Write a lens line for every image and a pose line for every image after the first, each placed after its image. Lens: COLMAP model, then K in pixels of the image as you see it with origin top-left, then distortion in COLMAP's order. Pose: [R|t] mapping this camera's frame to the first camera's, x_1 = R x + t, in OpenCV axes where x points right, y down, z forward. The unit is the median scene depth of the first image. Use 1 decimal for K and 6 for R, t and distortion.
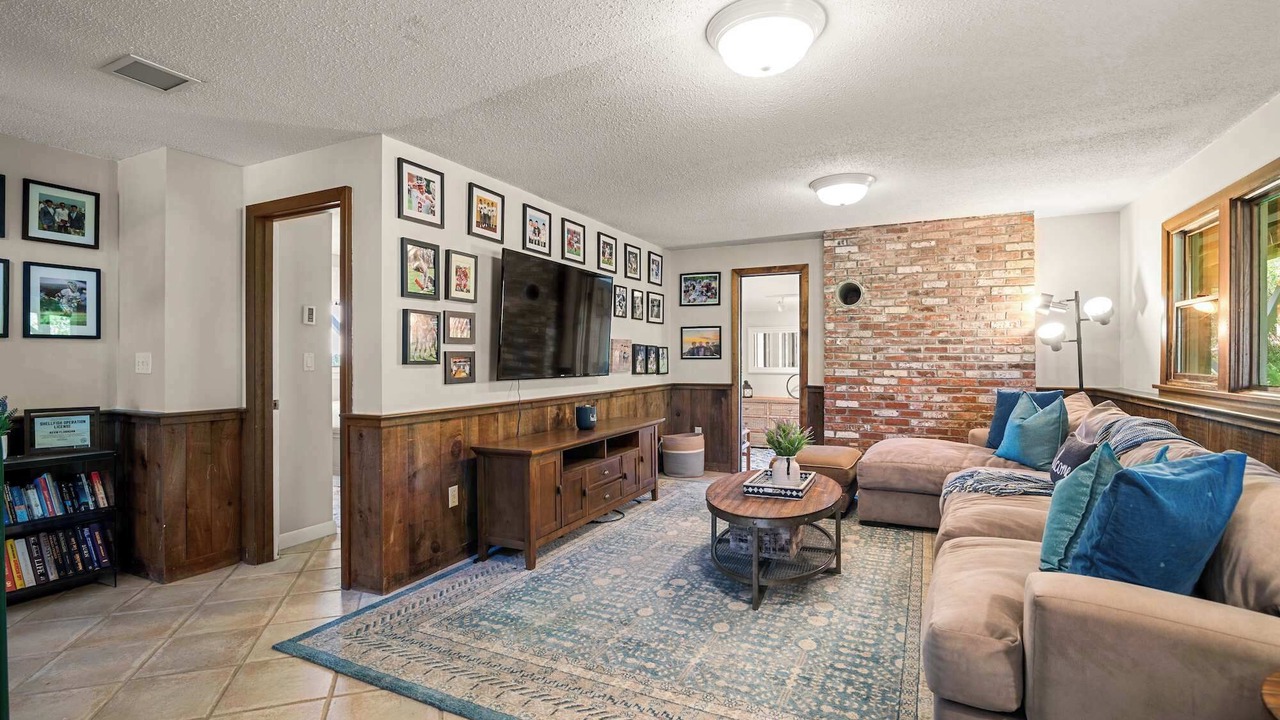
lens RADIAL K [[589.5, 0, 659.6], [0, 589.5, 359.3], [0, 0, 1]] dist [-0.019368, 0.000269]
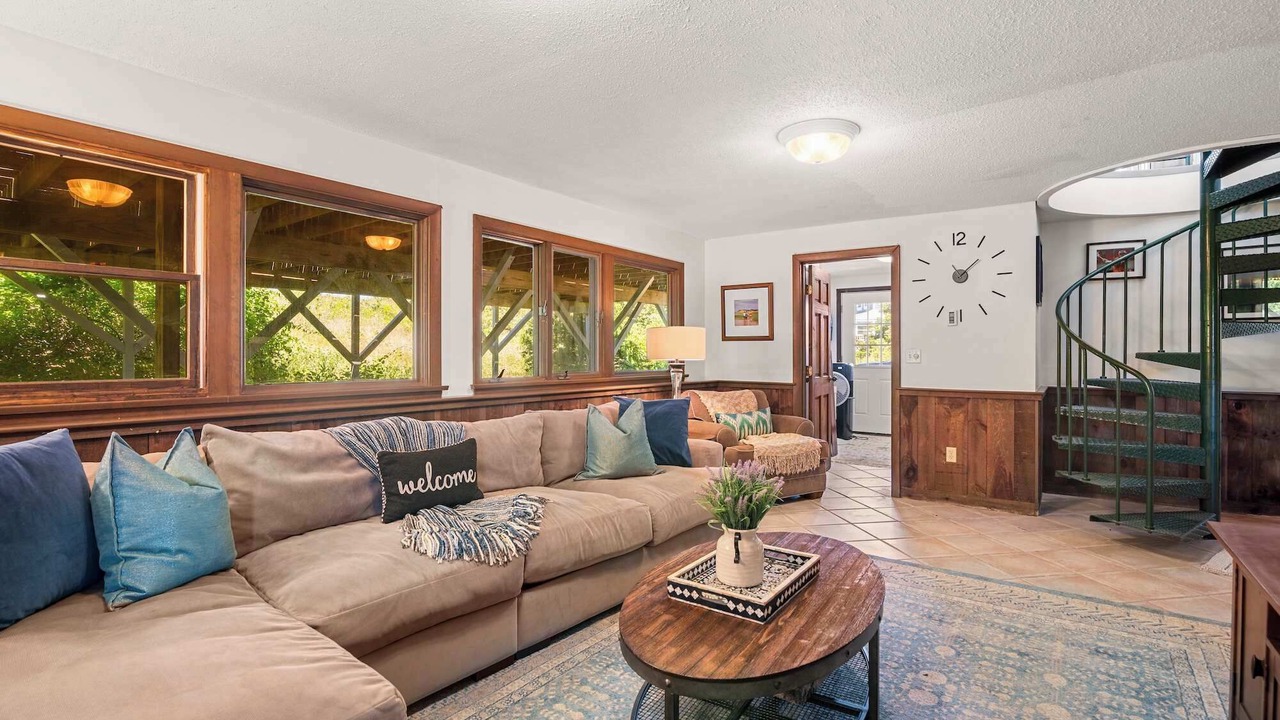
lens RADIAL K [[589.3, 0, 637.7], [0, 589.3, 353.9], [0, 0, 1]] dist [-0.020995, 0.000849]
pose [[-0.975520, -0.000053, 0.219910, 0.173321], [0.000141, 1.000000, 0.000864, -0.004353], [-0.219910, 0.000874, -0.975520, 1.474905]]
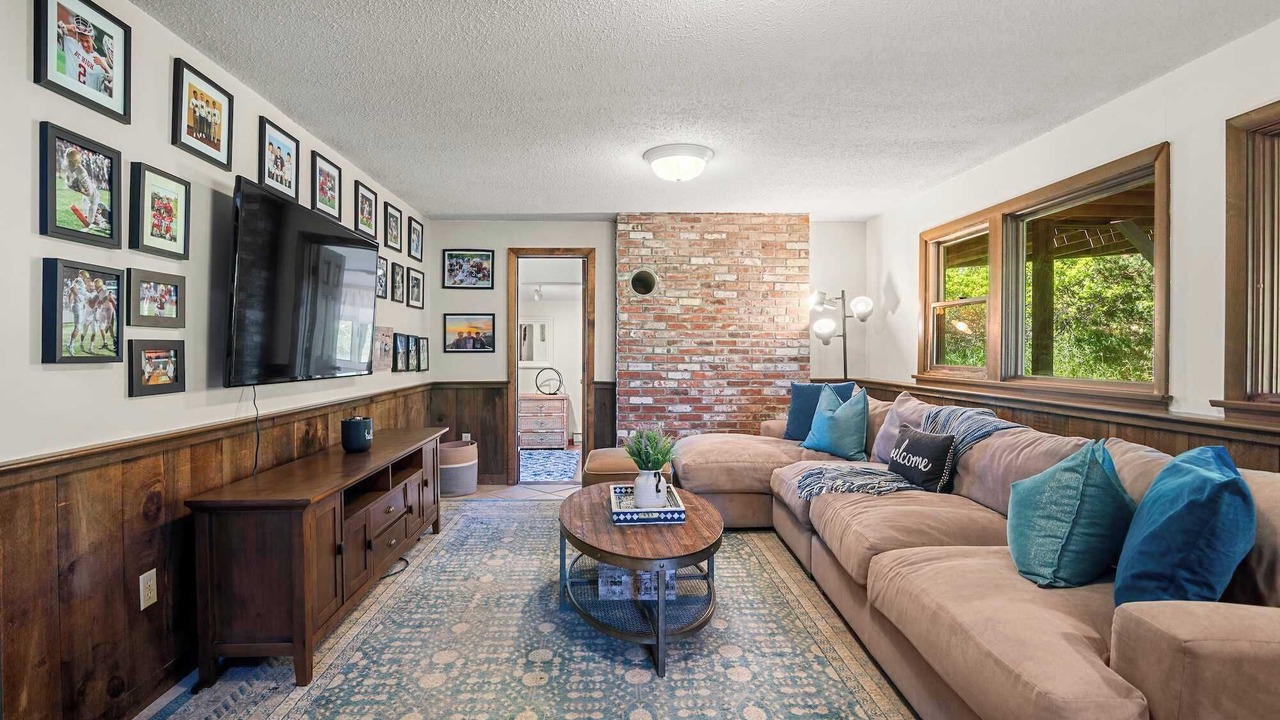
lens RADIAL K [[589.3, 0, 637.7], [0, 589.3, 353.9], [0, 0, 1]] dist [-0.020995, 0.000849]
pose [[0.891959, -0.001217, 0.452115, -0.165317], [0.000051, 0.999997, 0.002590, -0.000920], [-0.452117, -0.002287, 0.891956, 0.251769]]
